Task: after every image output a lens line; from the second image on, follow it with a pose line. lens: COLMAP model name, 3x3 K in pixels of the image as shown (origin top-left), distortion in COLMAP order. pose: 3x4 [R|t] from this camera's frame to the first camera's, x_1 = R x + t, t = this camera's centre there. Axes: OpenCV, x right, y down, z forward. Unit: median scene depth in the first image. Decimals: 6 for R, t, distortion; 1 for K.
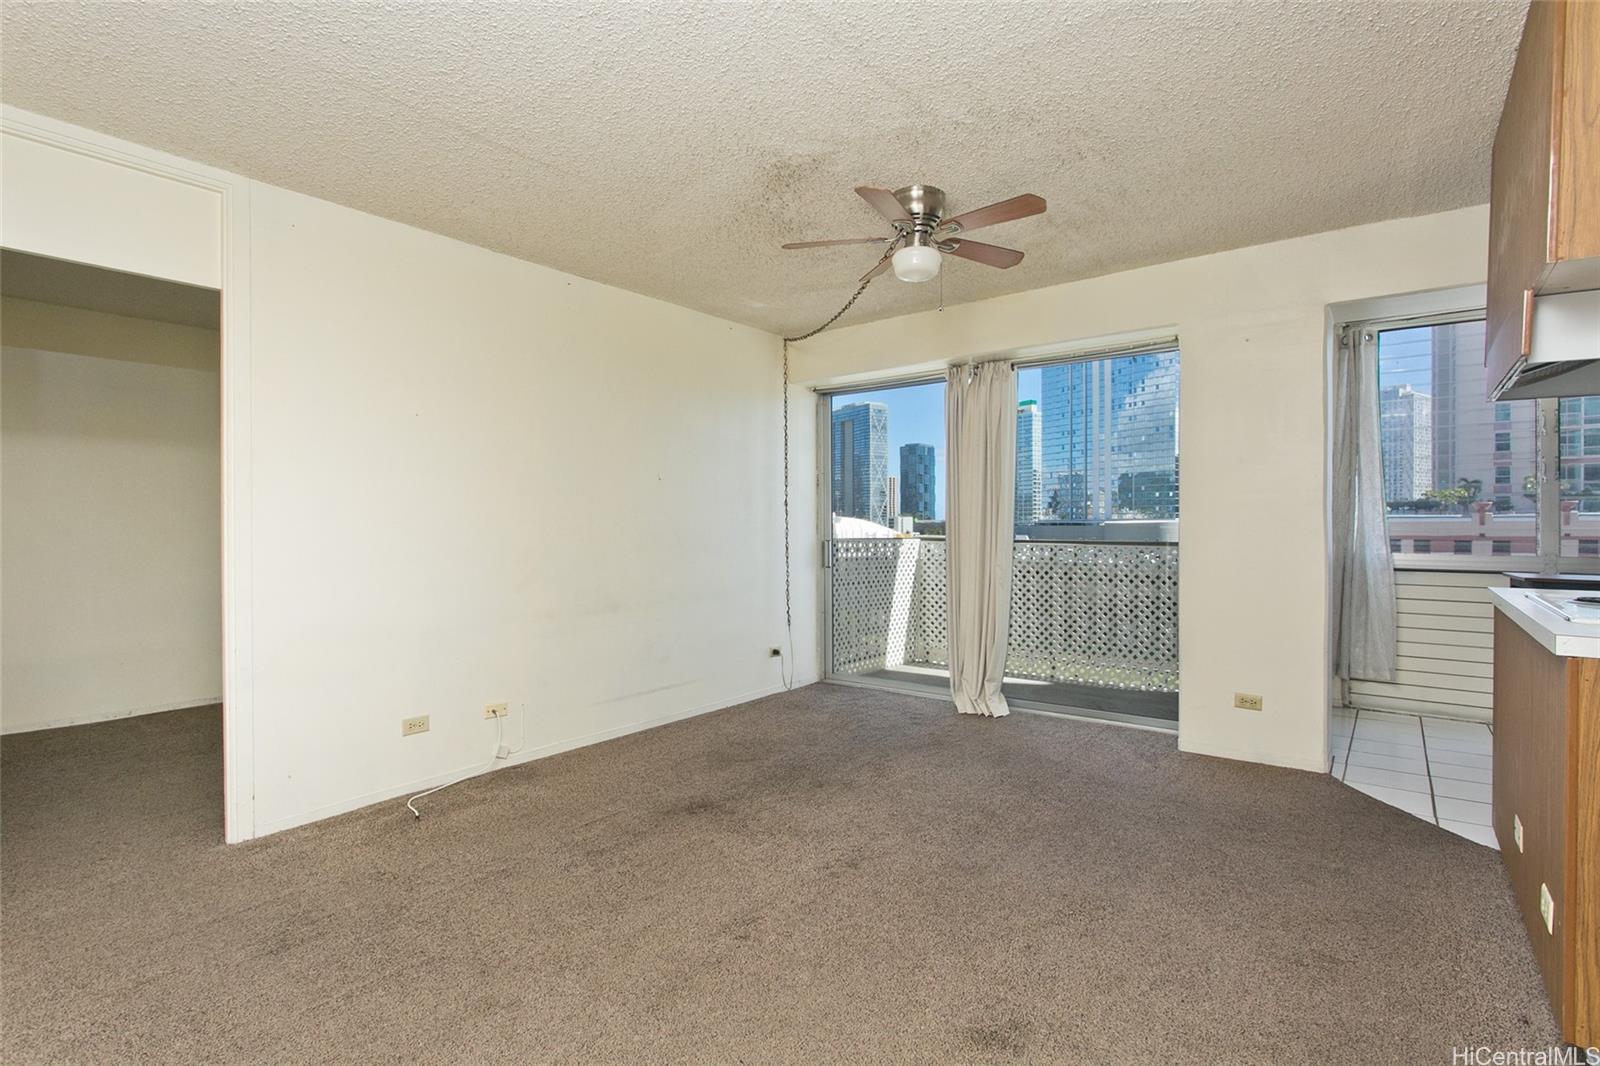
lens RADIAL K [[767.6, 0, 800.0], [0, 767.6, 533.0], [0, 0, 1]] dist [0.001847, 0.000535]
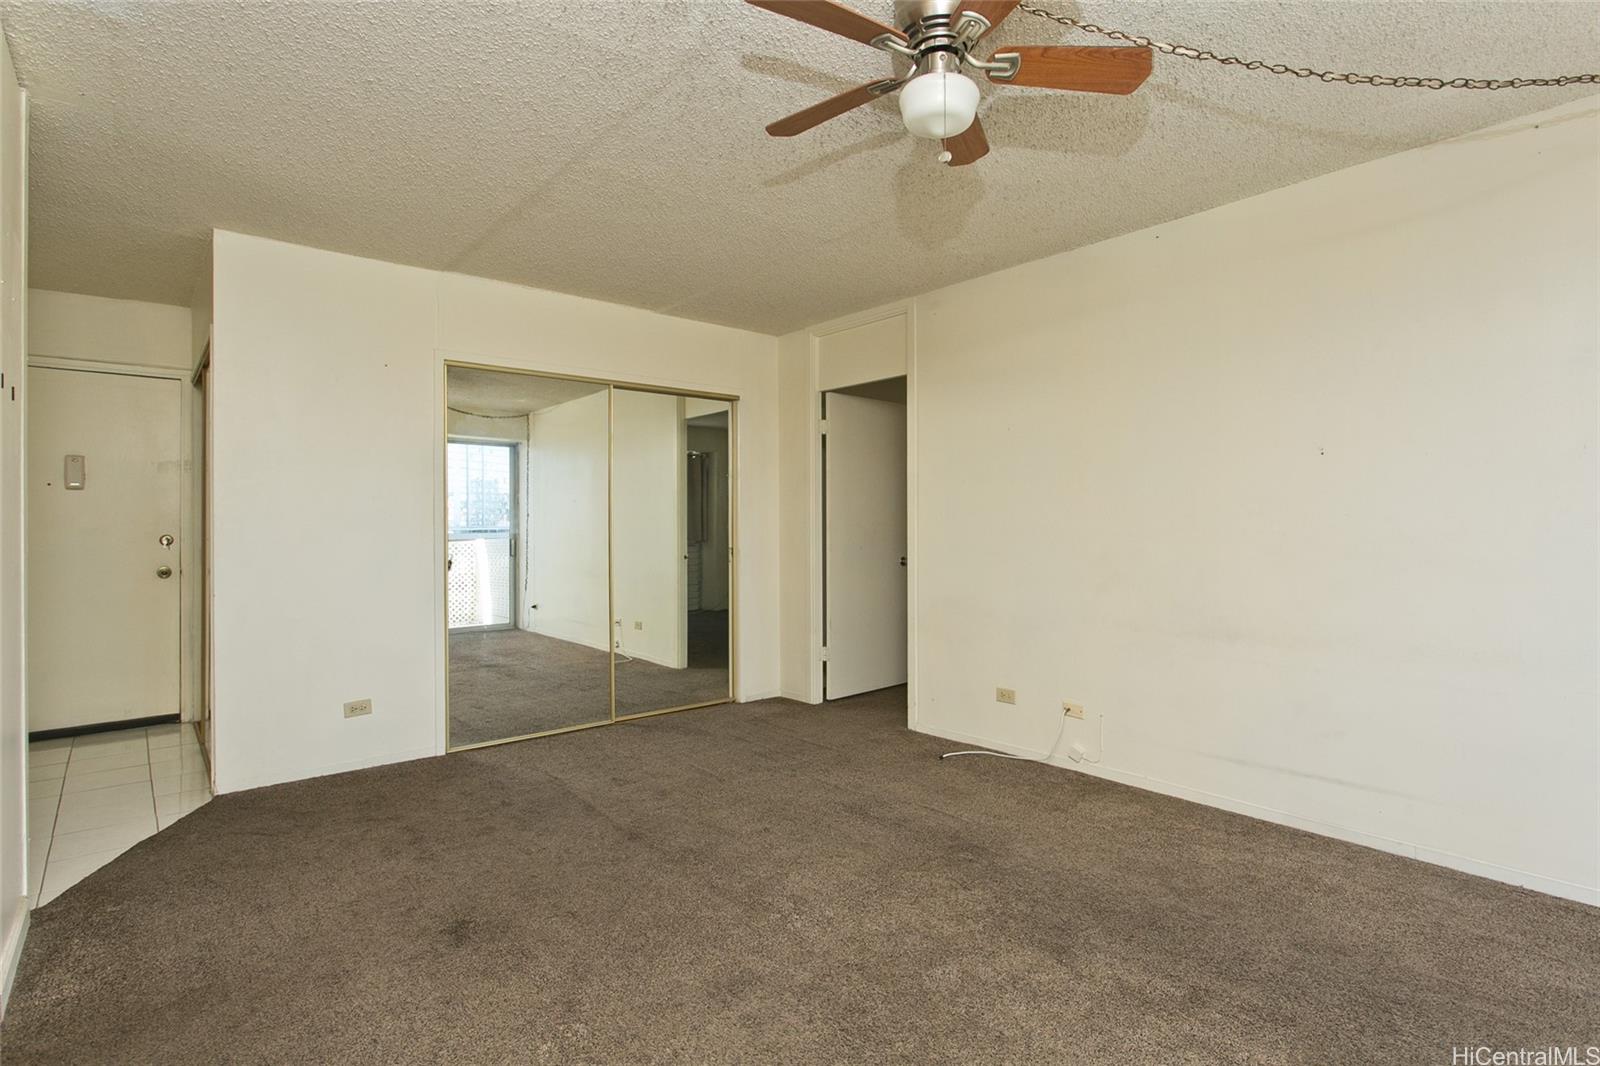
lens RADIAL K [[767.6, 0, 800.0], [0, 767.6, 533.0], [0, 0, 1]] dist [0.001847, 0.000535]
pose [[-0.207053, 0.005631, -0.978314, 0.716585], [-0.003942, 0.999971, 0.006590, -0.004350], [0.978322, 0.005221, -0.207025, 0.947626]]
